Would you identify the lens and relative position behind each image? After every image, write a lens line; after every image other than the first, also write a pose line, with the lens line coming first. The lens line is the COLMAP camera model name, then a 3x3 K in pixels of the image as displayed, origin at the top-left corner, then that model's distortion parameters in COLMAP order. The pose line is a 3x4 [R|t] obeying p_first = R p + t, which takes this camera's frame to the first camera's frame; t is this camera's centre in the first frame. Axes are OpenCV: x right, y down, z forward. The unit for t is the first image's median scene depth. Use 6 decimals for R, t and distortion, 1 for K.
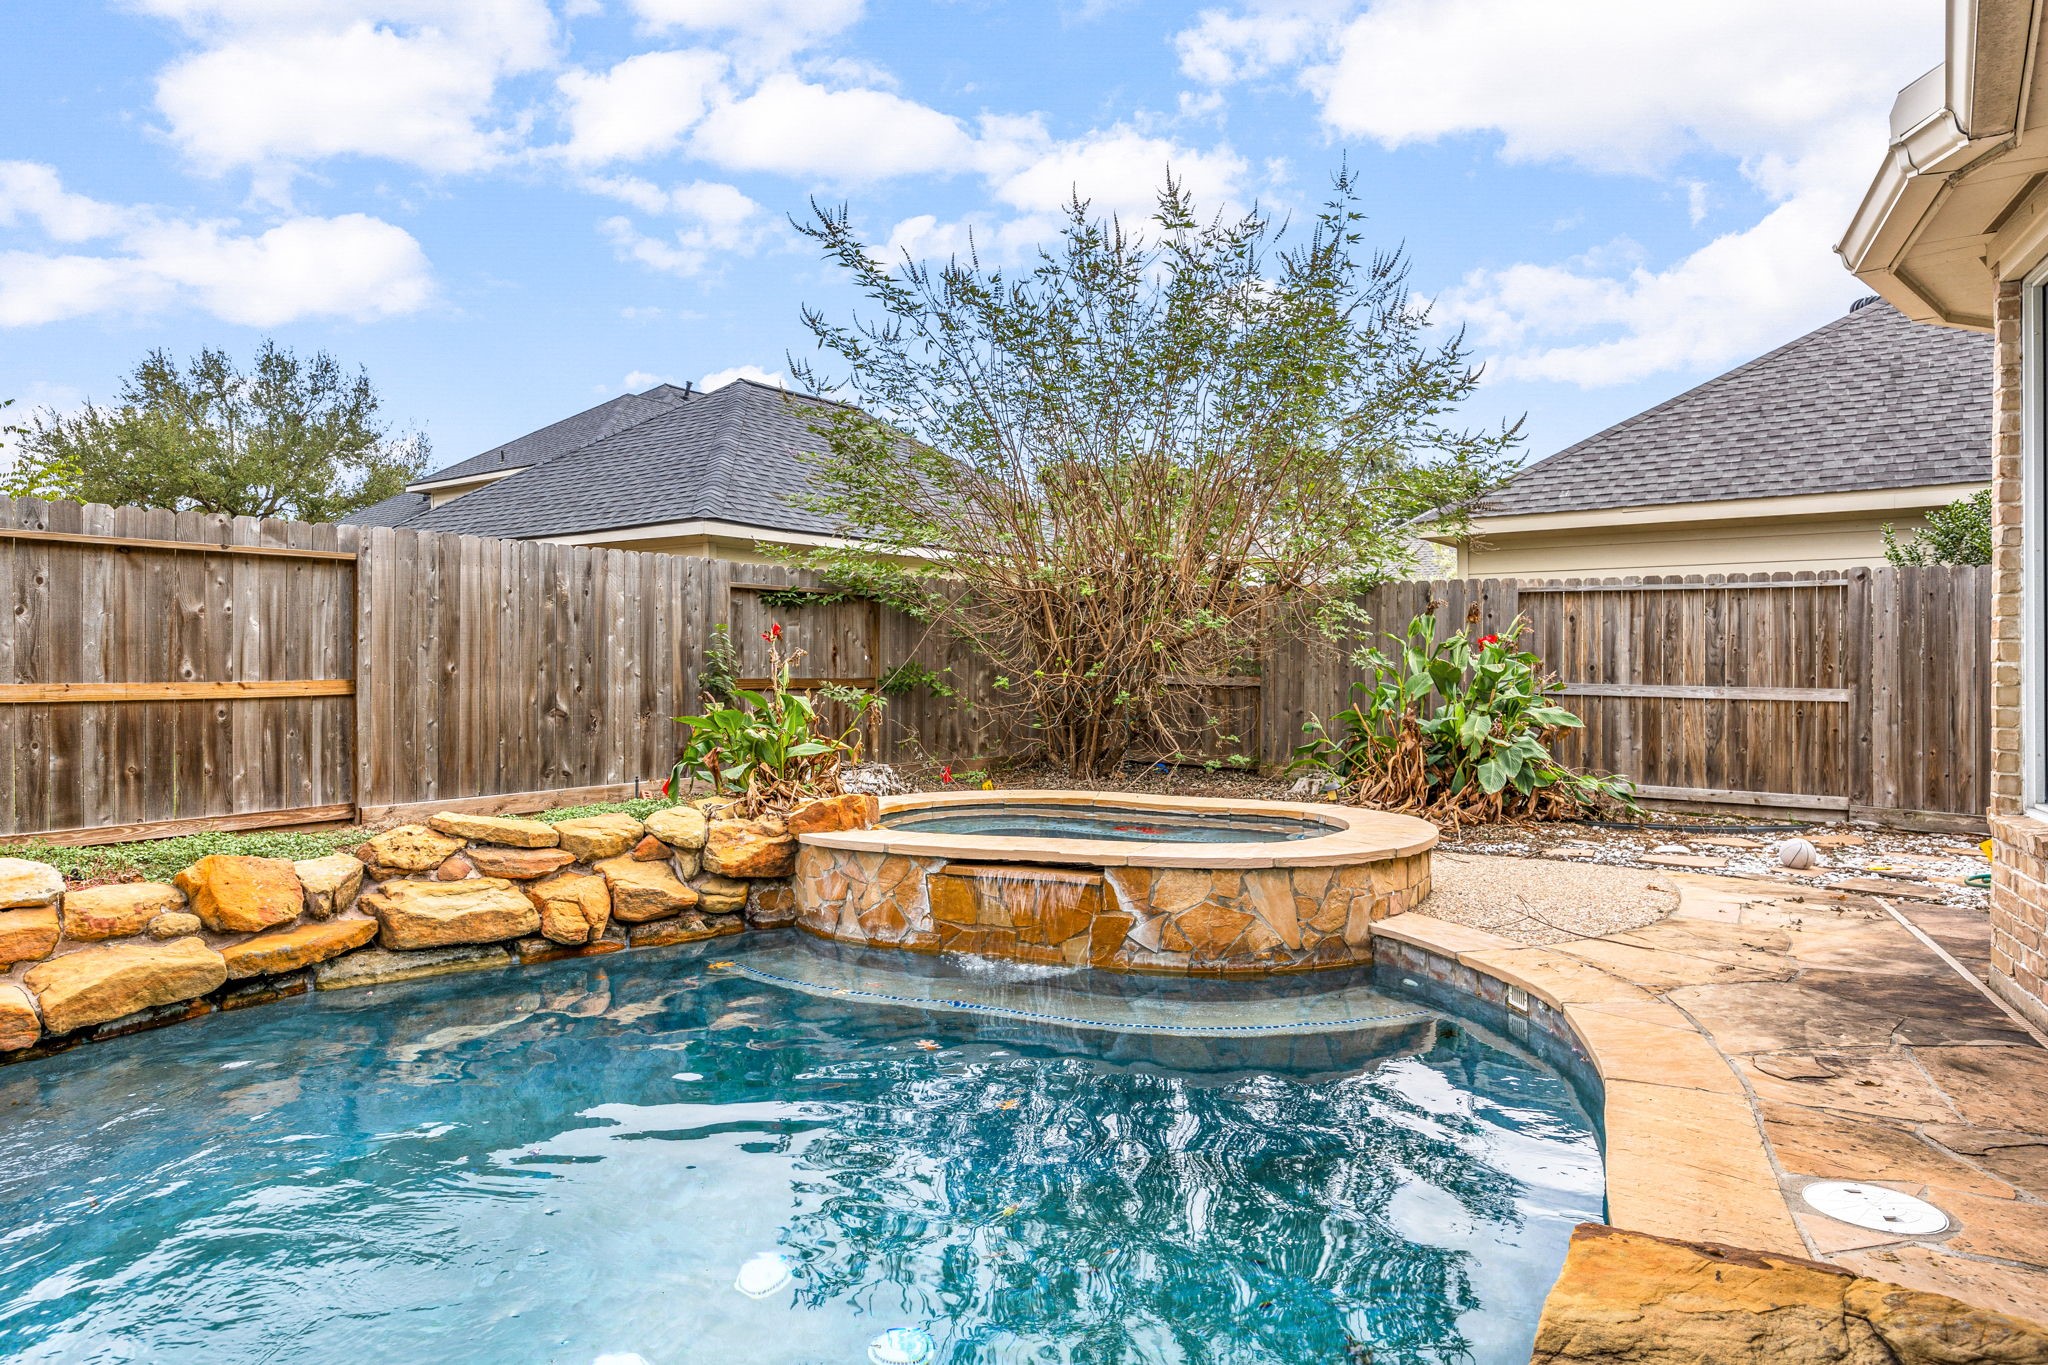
lens RADIAL K [[1224.2, 0, 1012.7], [0, 1224.2, 668.8], [0, 0, 1]] dist [0.000863, 0.002278]
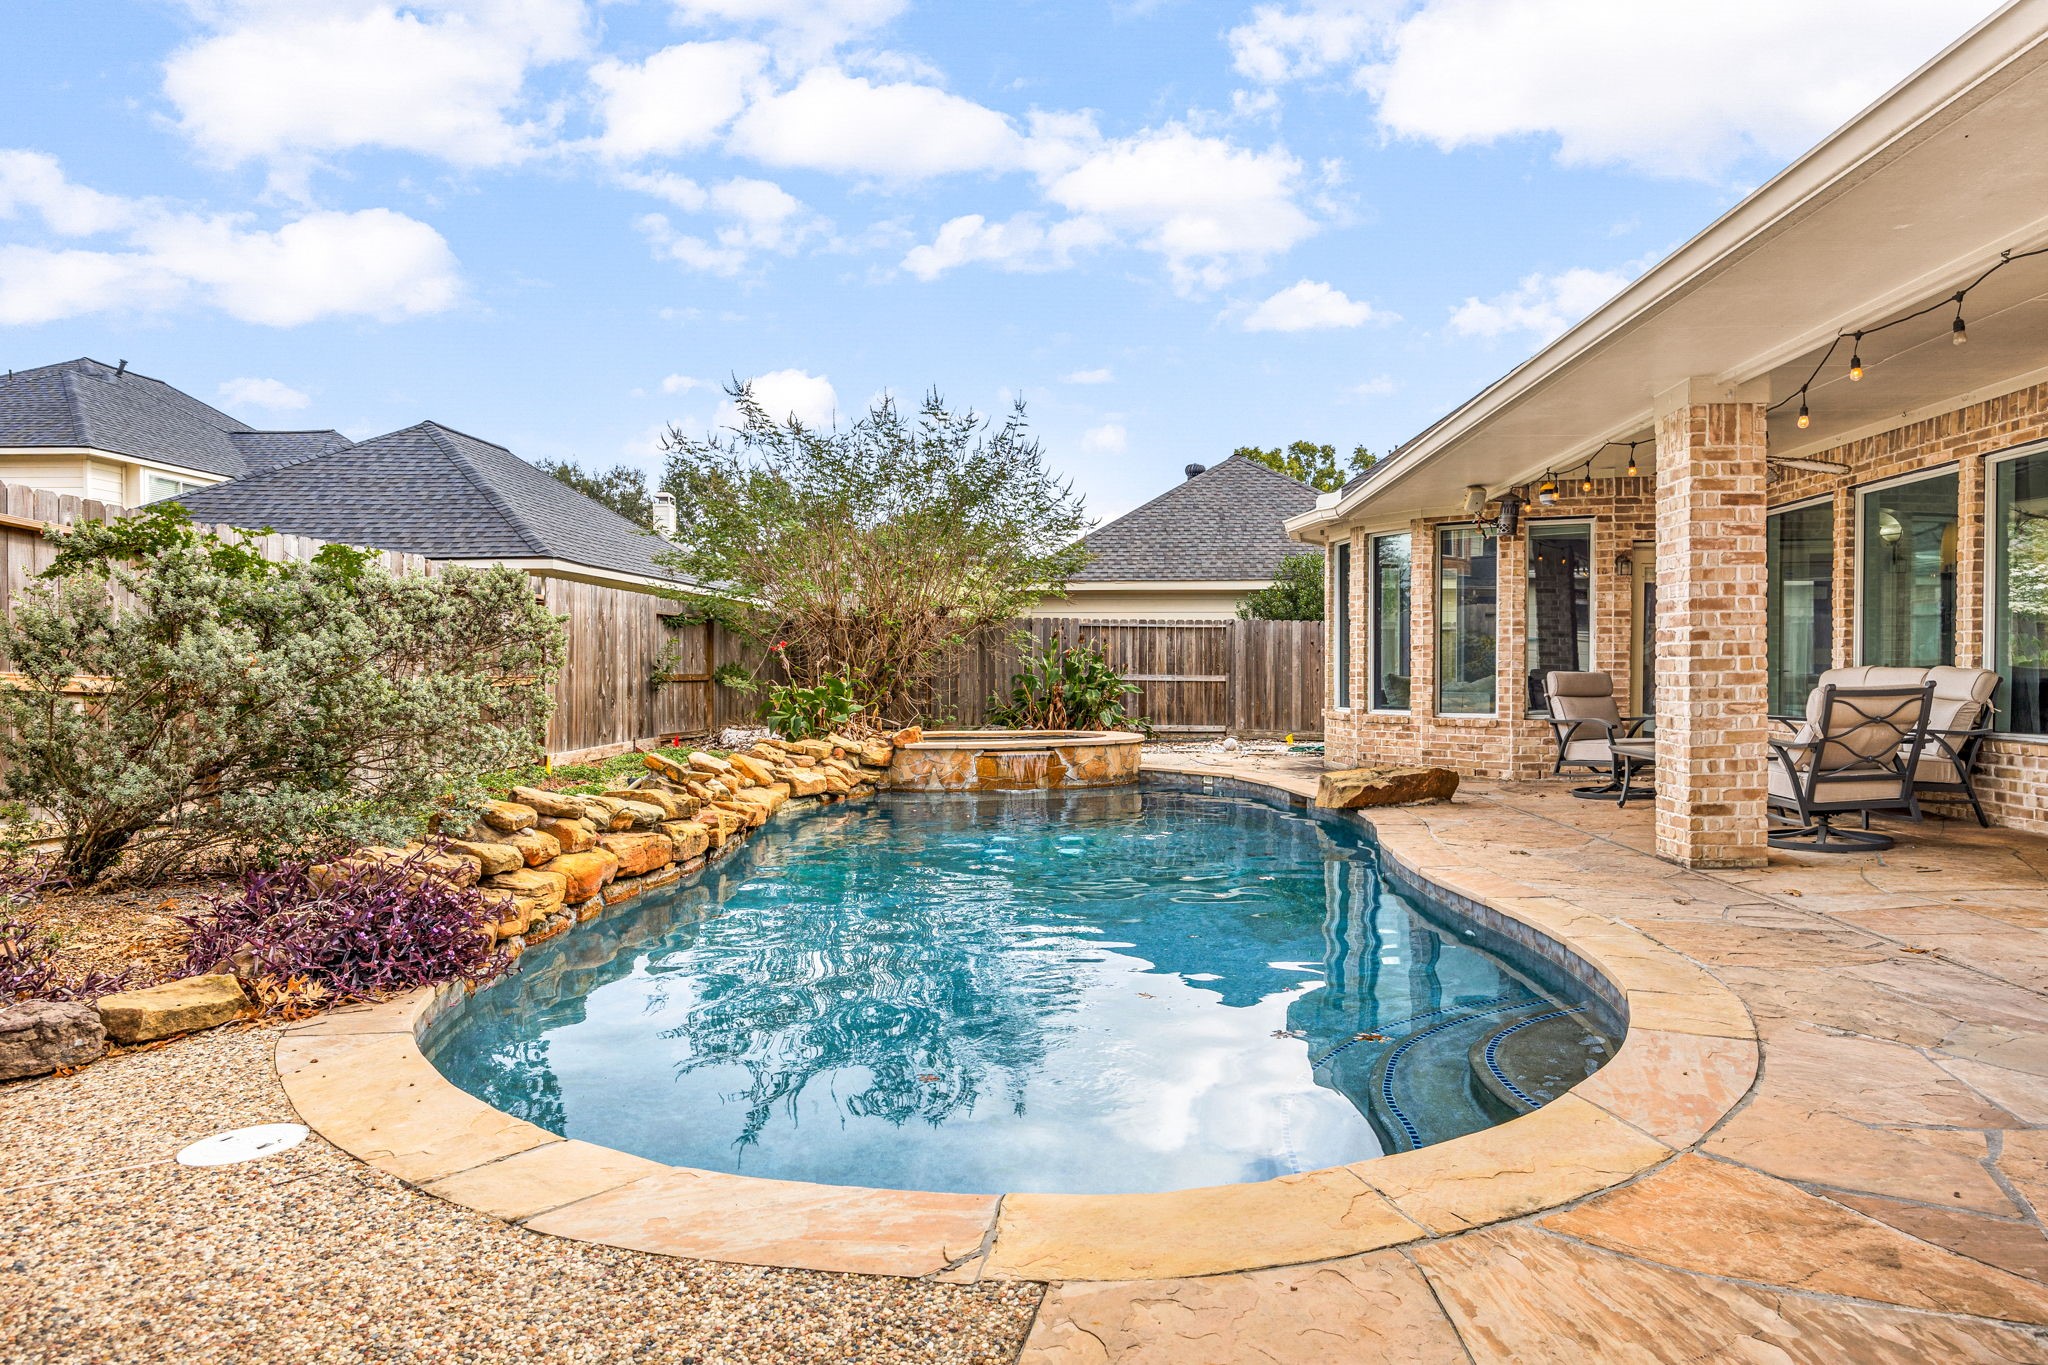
lens RADIAL K [[1224.2, 0, 1036.4], [0, 1224.2, 698.1], [0, 0, 1]] dist [0.000863, 0.002278]
pose [[0.830646, -0.016316, 0.556562, -0.819637], [0.003323, 0.999698, 0.024346, 0.002949], [-0.556792, -0.018373, 0.830449, -0.624337]]
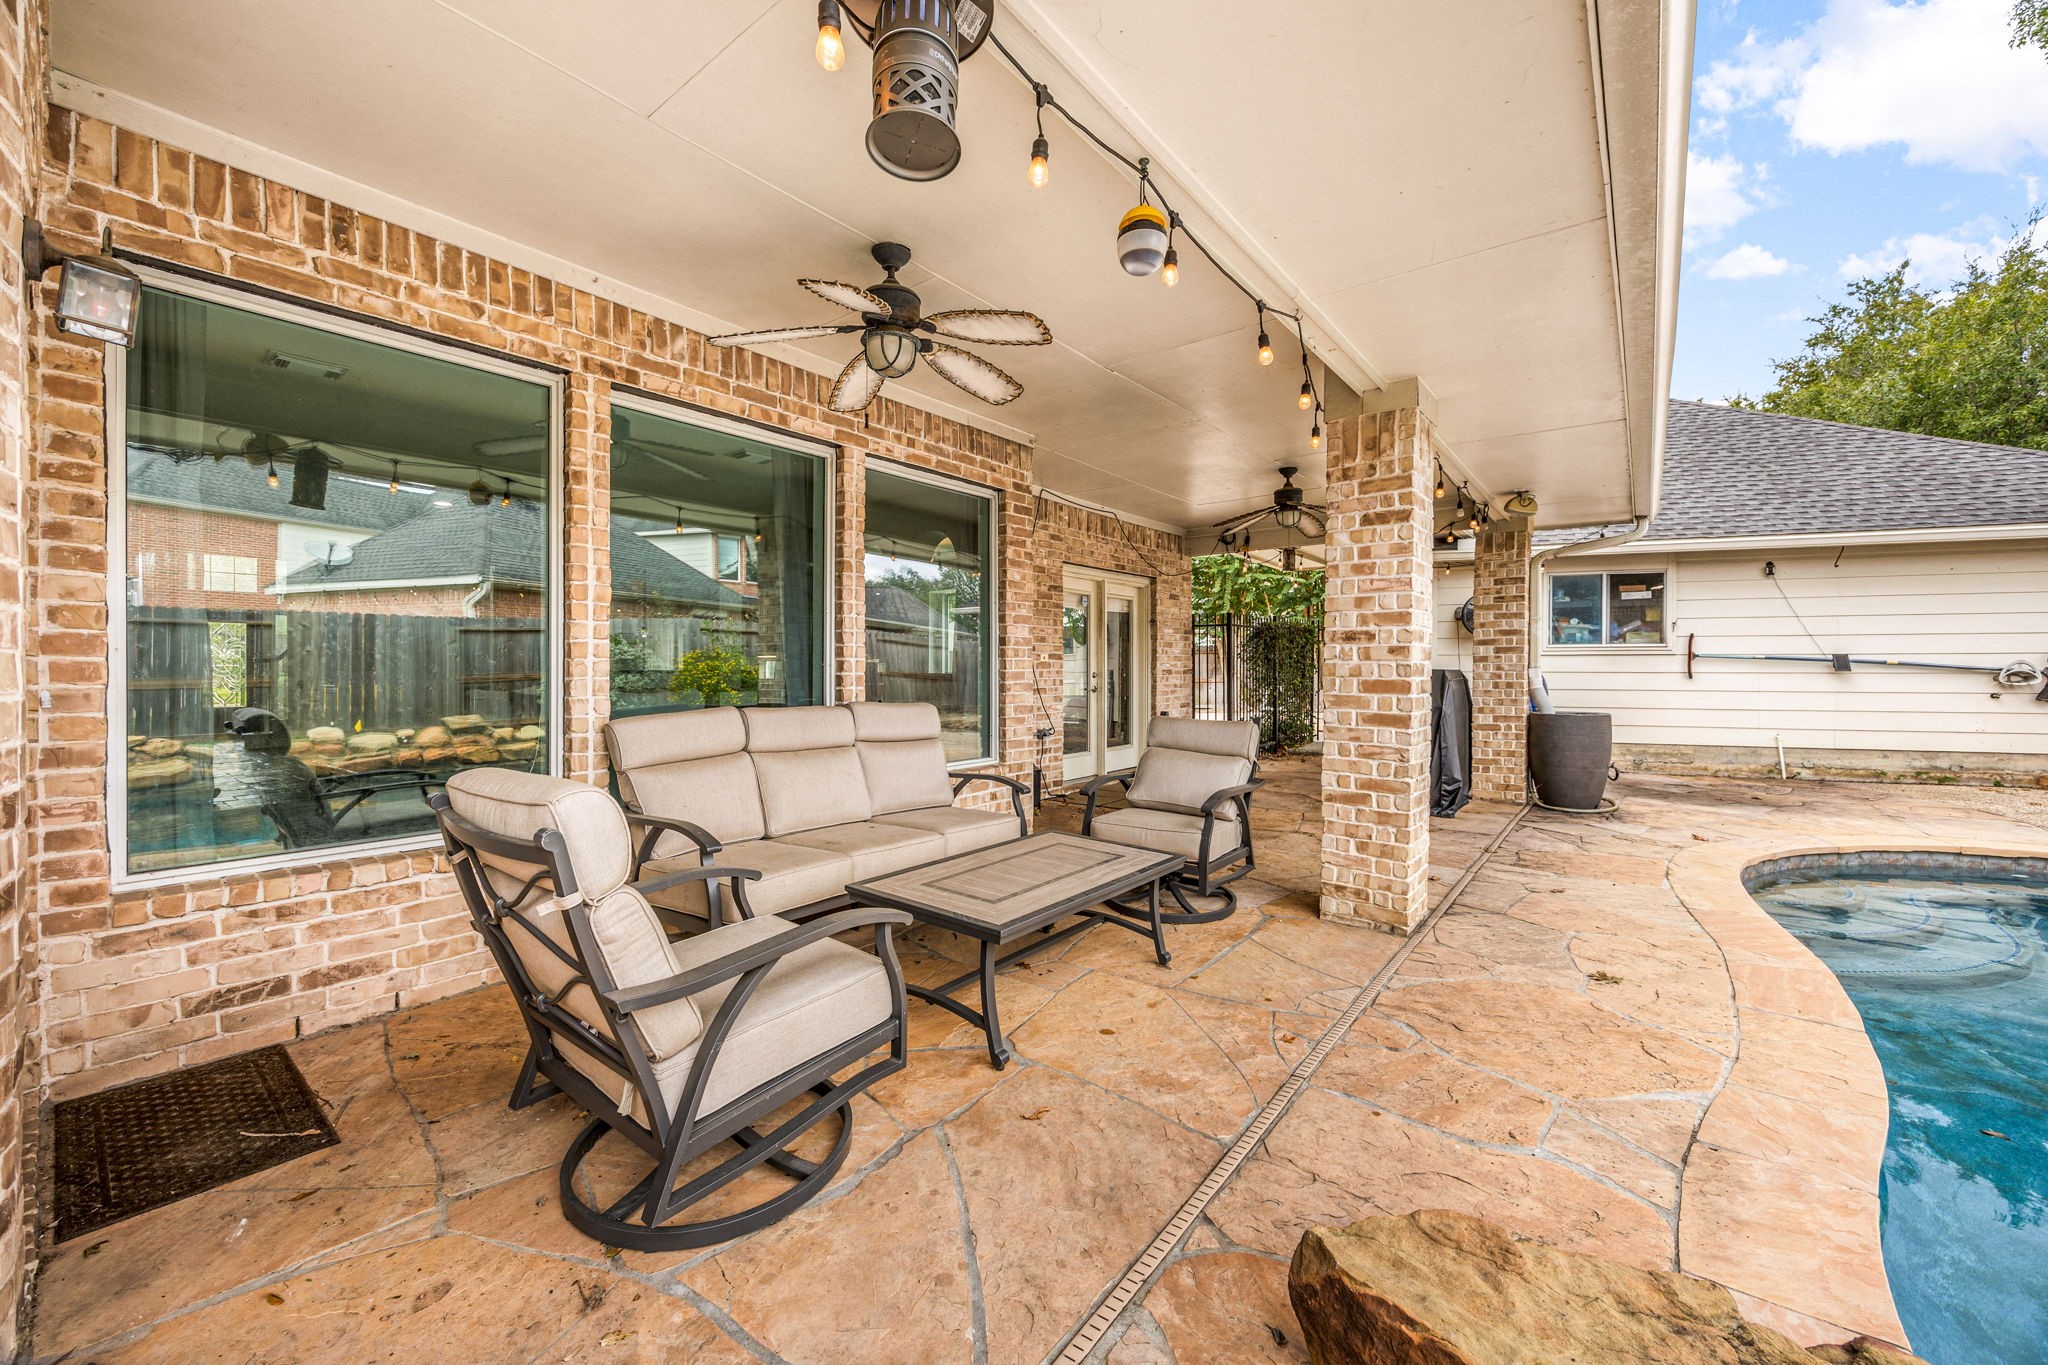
lens RADIAL K [[789.1, 0, 1014.4], [0, 789.1, 675.6], [0, 0, 1]] dist [-0.002243, -0.001257]
pose [[-0.999579, 0.000767, 0.029021, 0.255283], [0.001027, 0.999959, 0.008950, -0.018704], [-0.029013, 0.008976, -0.999539, 0.320602]]
